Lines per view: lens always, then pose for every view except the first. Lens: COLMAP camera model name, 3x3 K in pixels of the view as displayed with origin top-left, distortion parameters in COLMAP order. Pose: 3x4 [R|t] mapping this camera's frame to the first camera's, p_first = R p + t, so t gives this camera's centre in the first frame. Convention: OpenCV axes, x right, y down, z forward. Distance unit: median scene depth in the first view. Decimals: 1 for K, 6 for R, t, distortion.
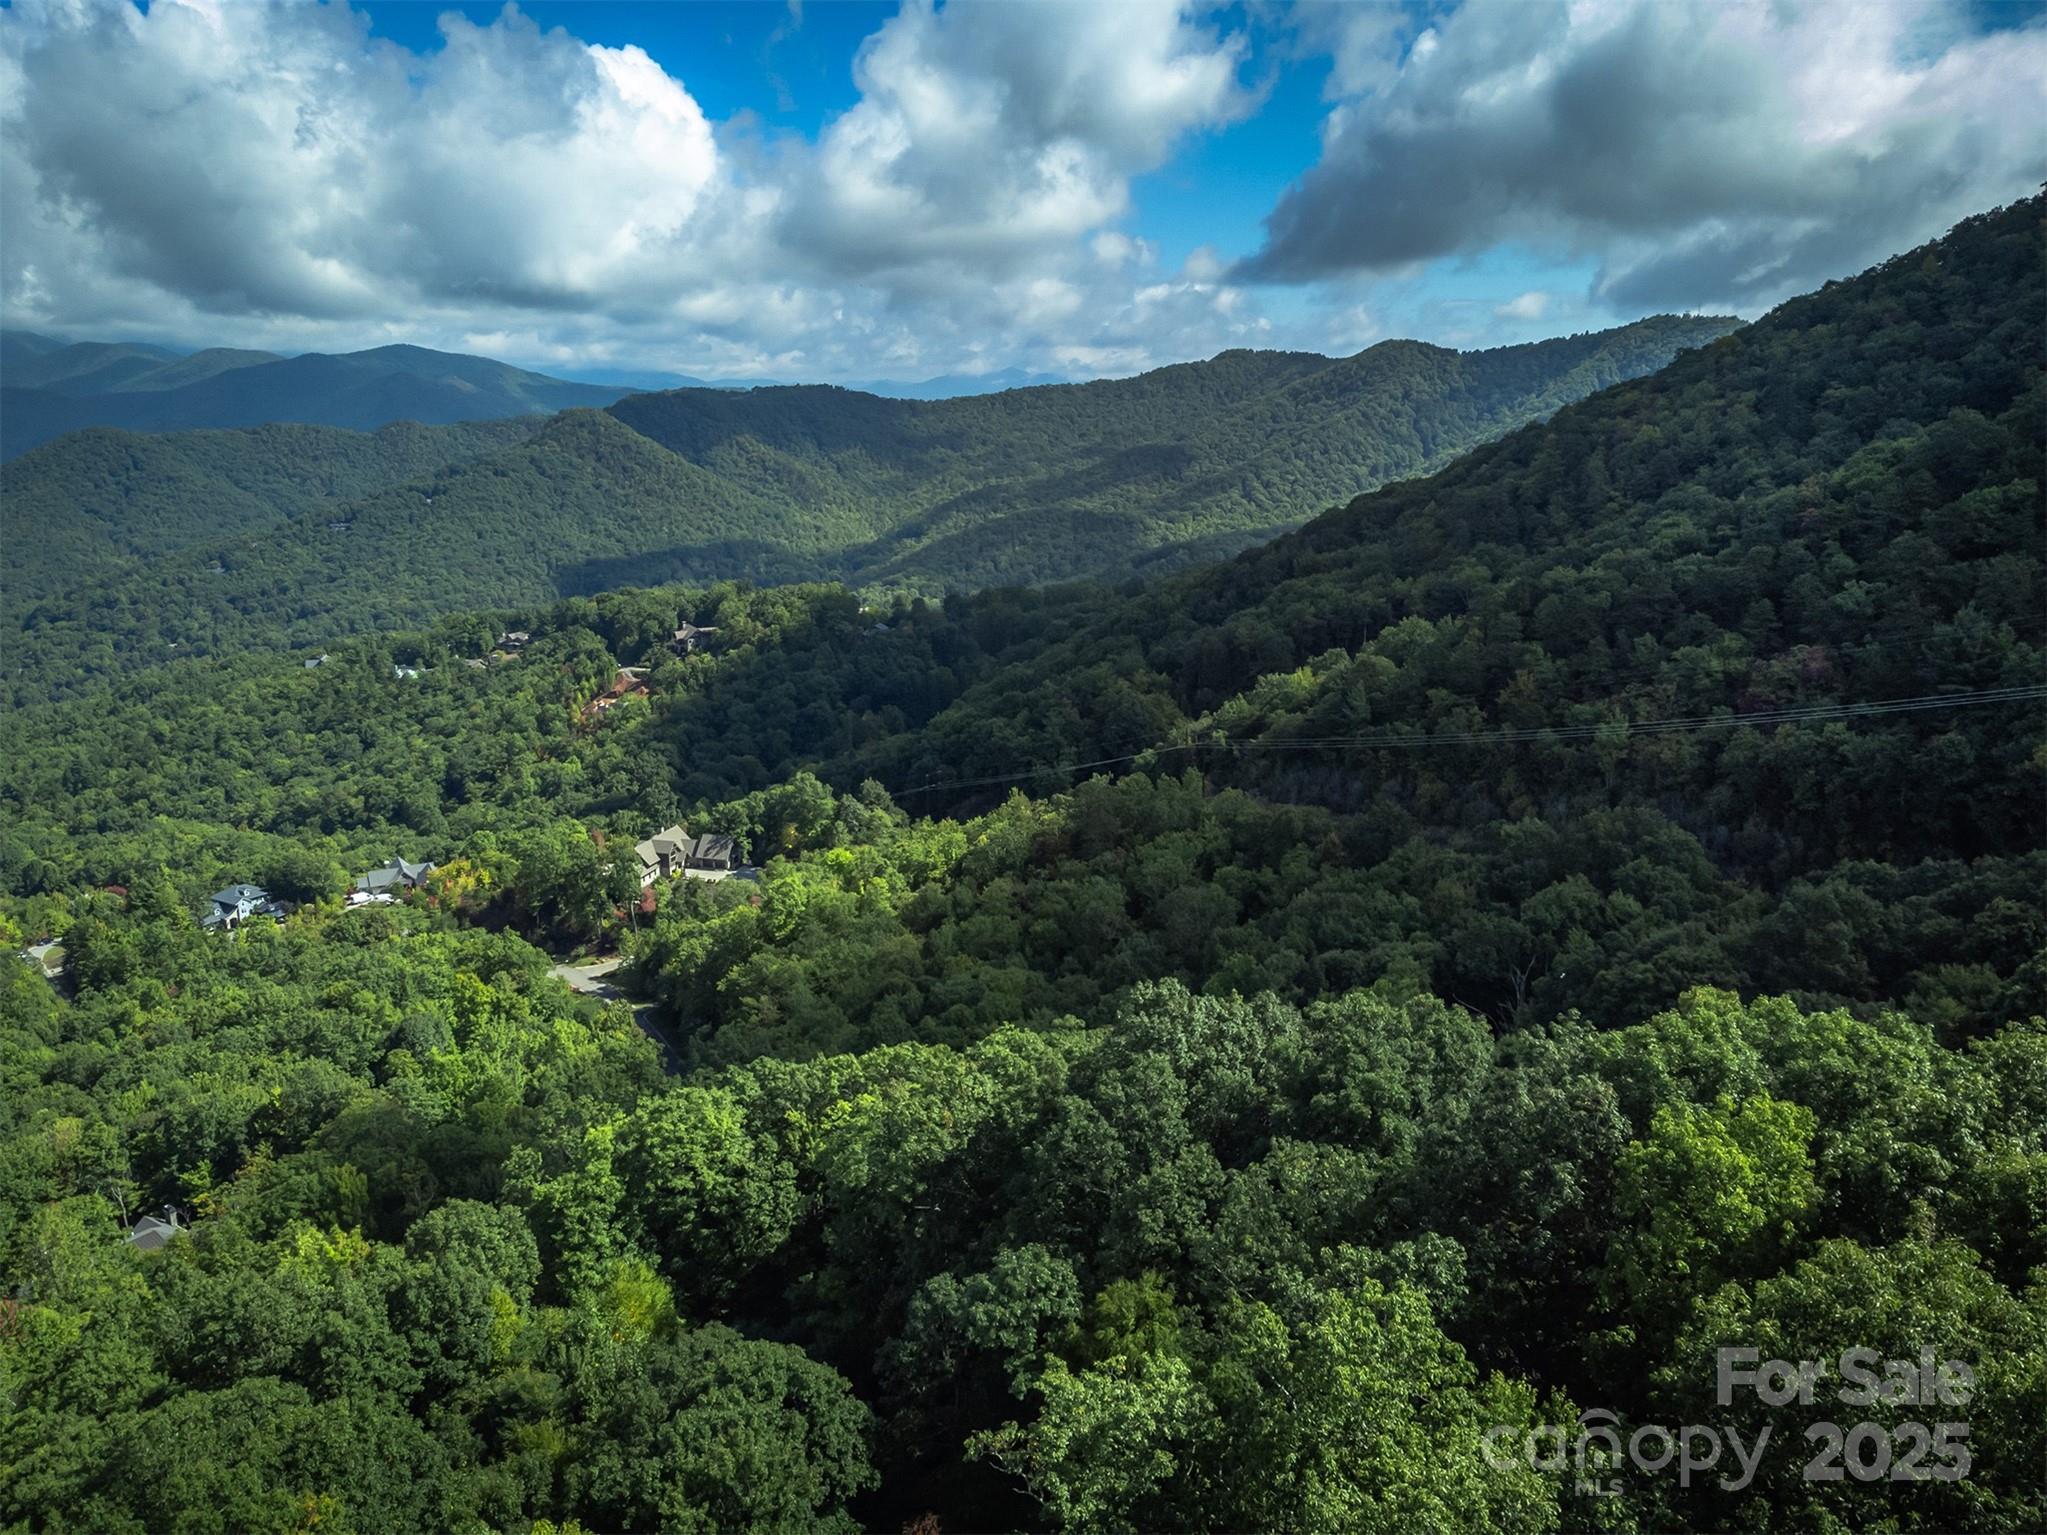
lens RADIAL K [[1515.7, 0, 1031.8], [0, 1515.7, 752.0], [0, 0, 1]] dist [0.019223, -0.001592]
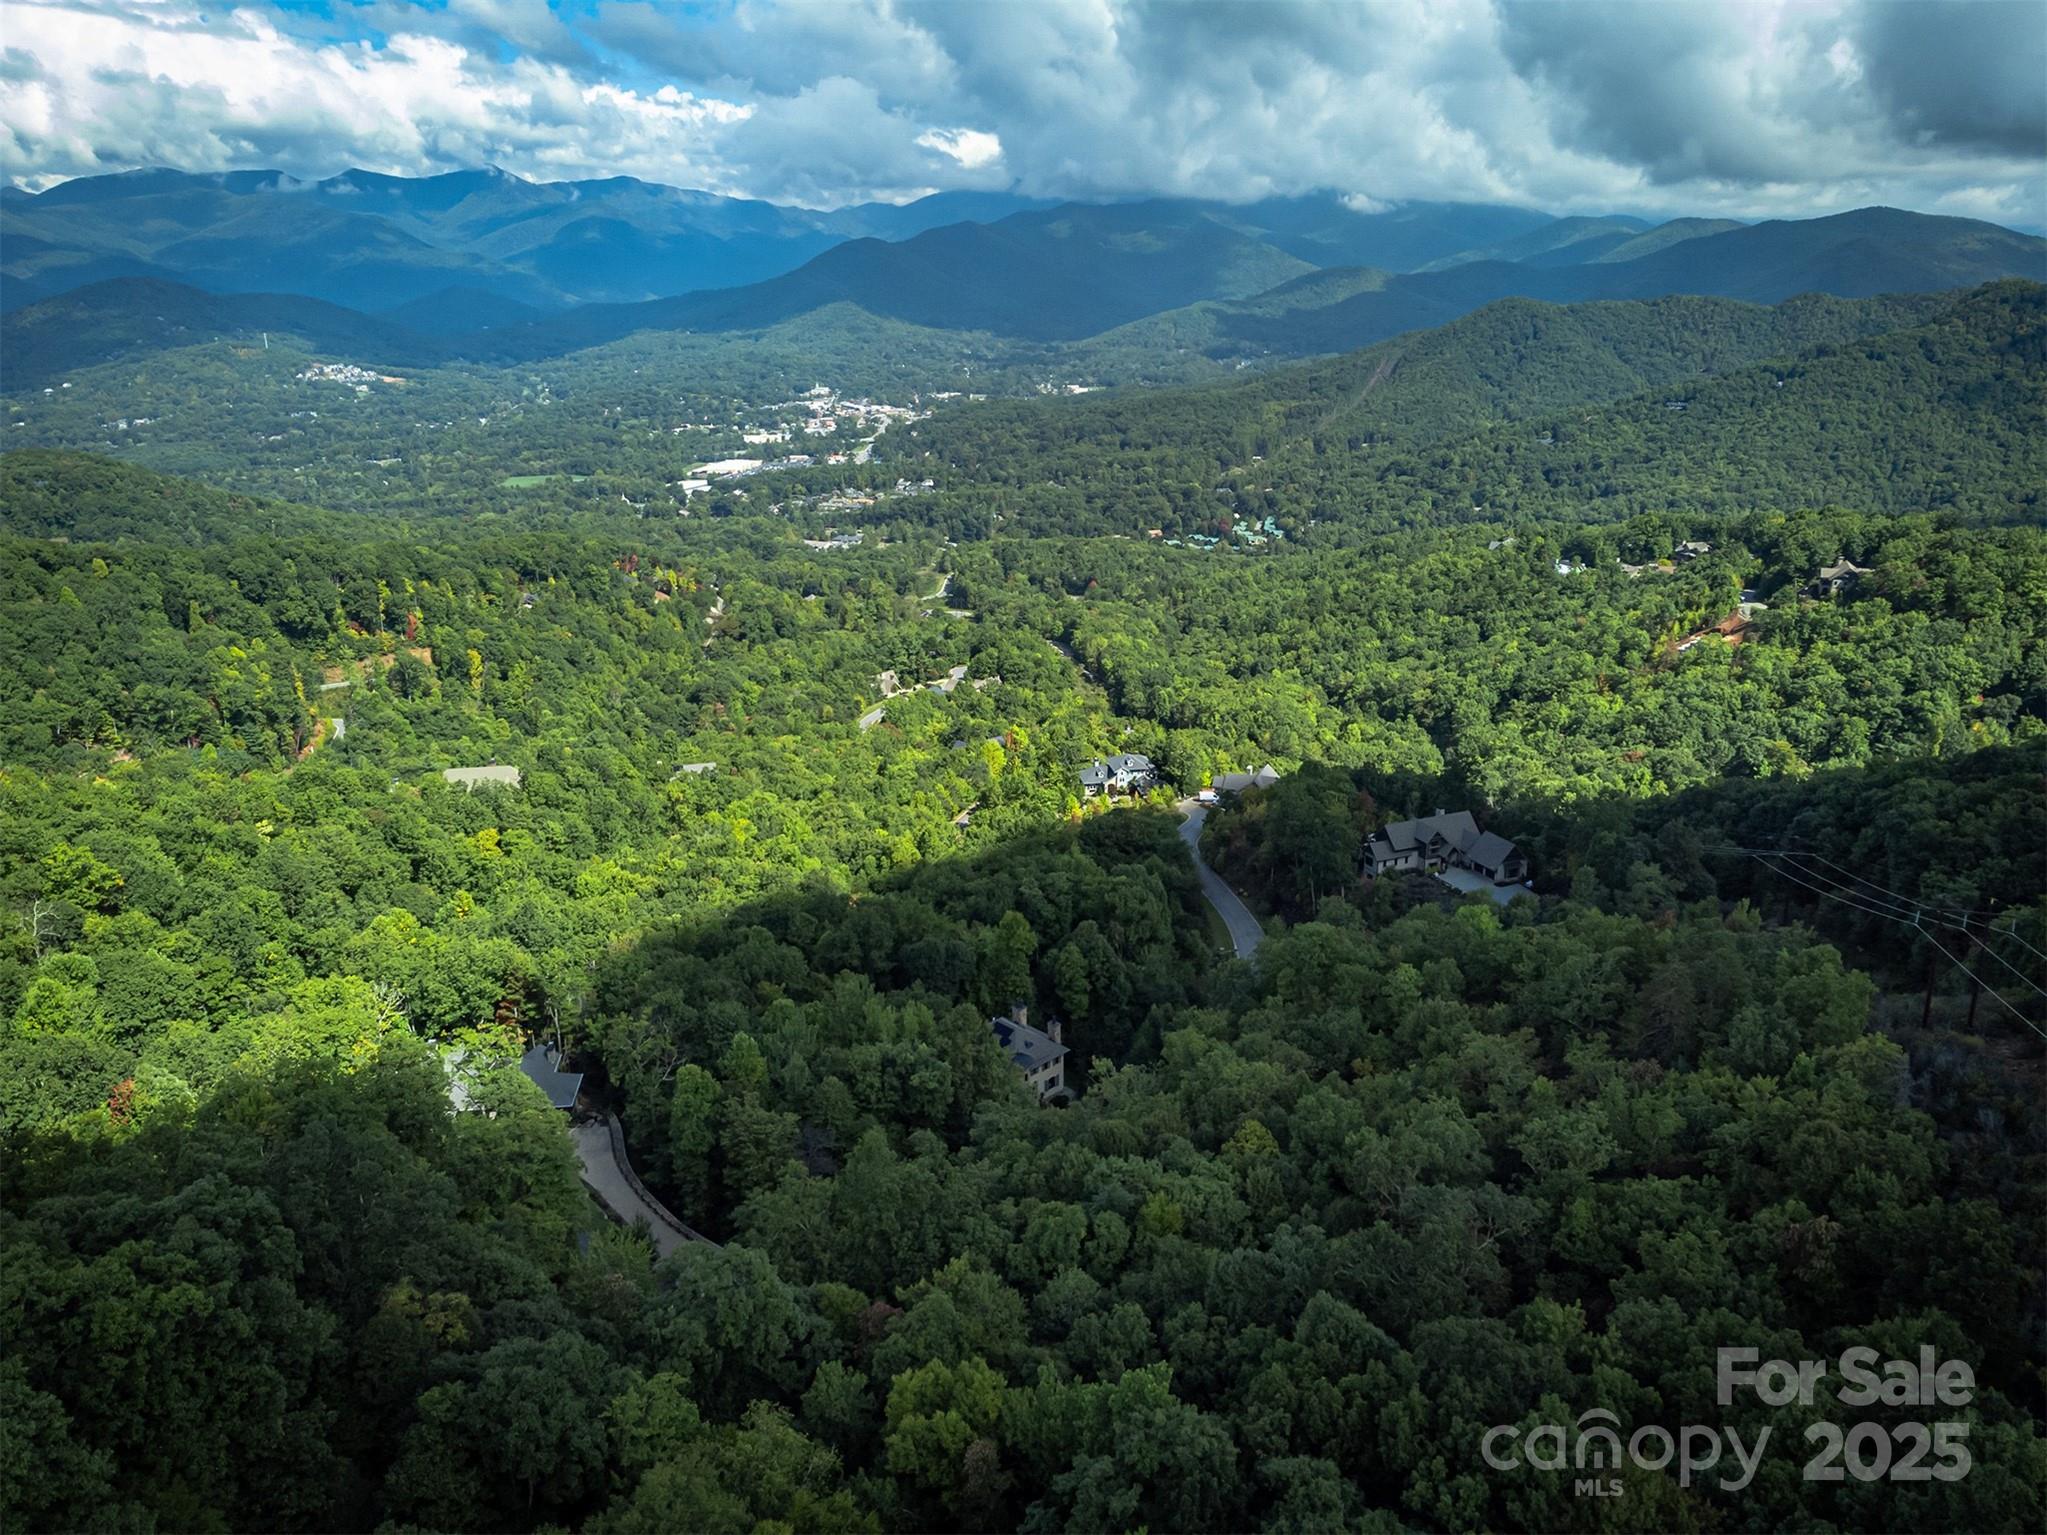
lens RADIAL K [[1515.7, 0, 1020.5], [0, 1515.7, 769.0], [0, 0, 1]] dist [0.019223, -0.001592]
pose [[0.635712, 0.244031, -0.732338, 0.116279], [-0.177822, 0.969495, 0.168698, -0.039335], [0.751166, 0.022982, 0.659713, 0.167054]]
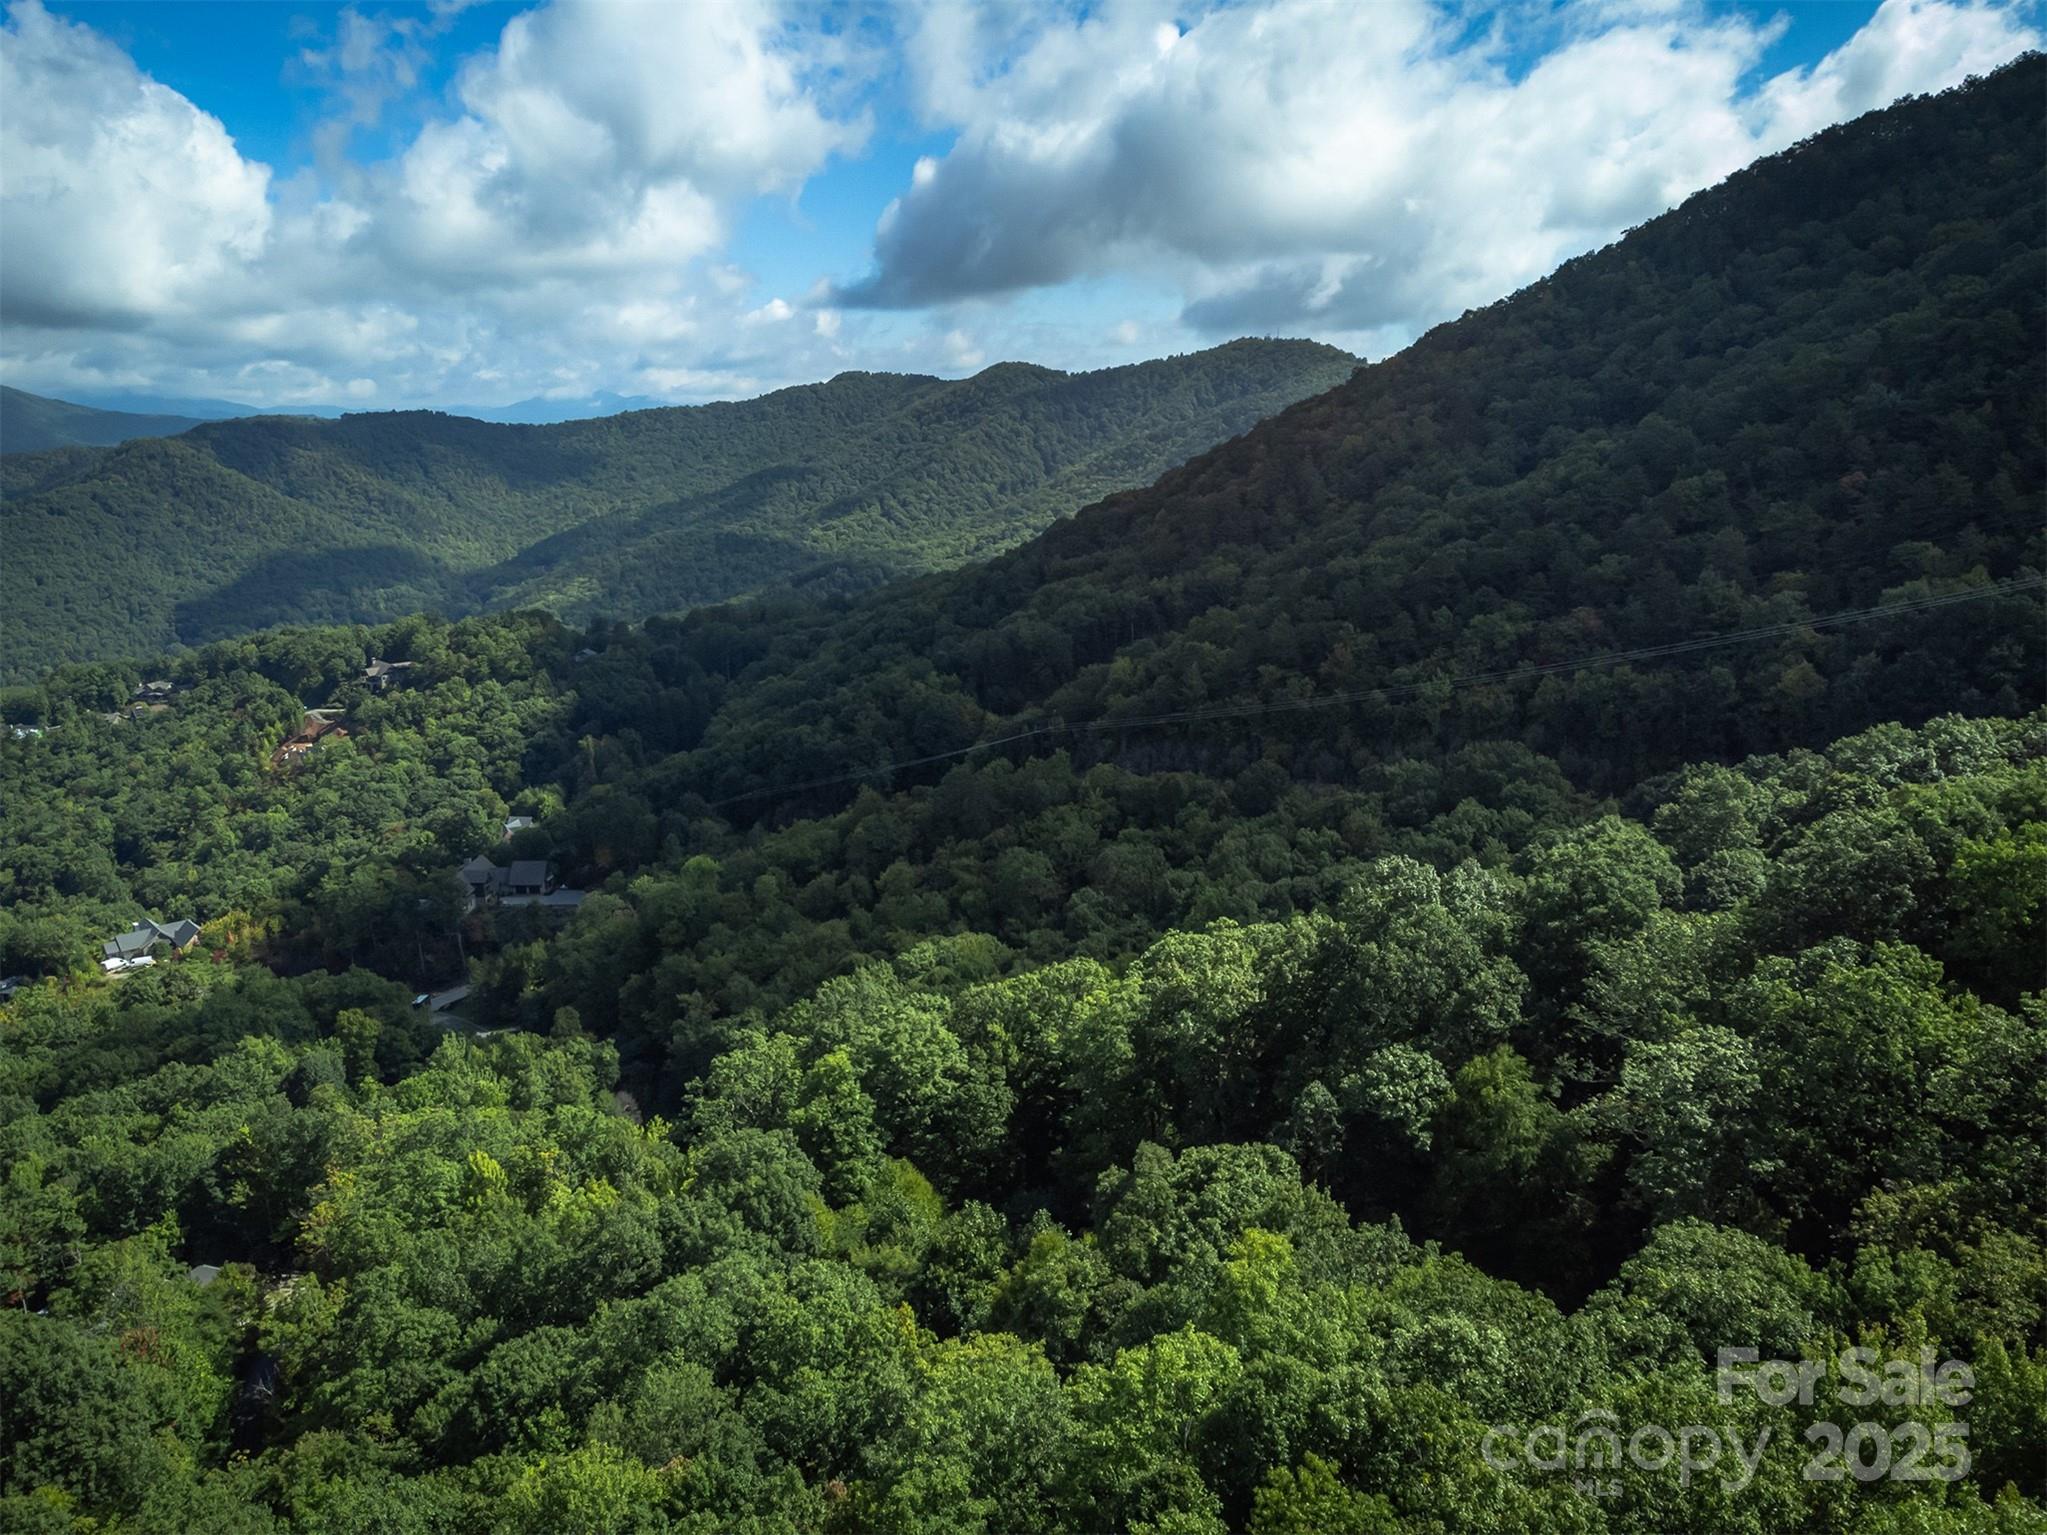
lens RADIAL K [[1515.7, 0, 1029.1], [0, 1515.7, 750.2], [0, 0, 1]] dist [0.019223, -0.001592]
pose [[0.967394, -0.066375, 0.244424, -0.074332], [0.070015, 0.997527, -0.006224, 0.006799], [-0.243406, 0.023134, 0.969649, -0.024809]]
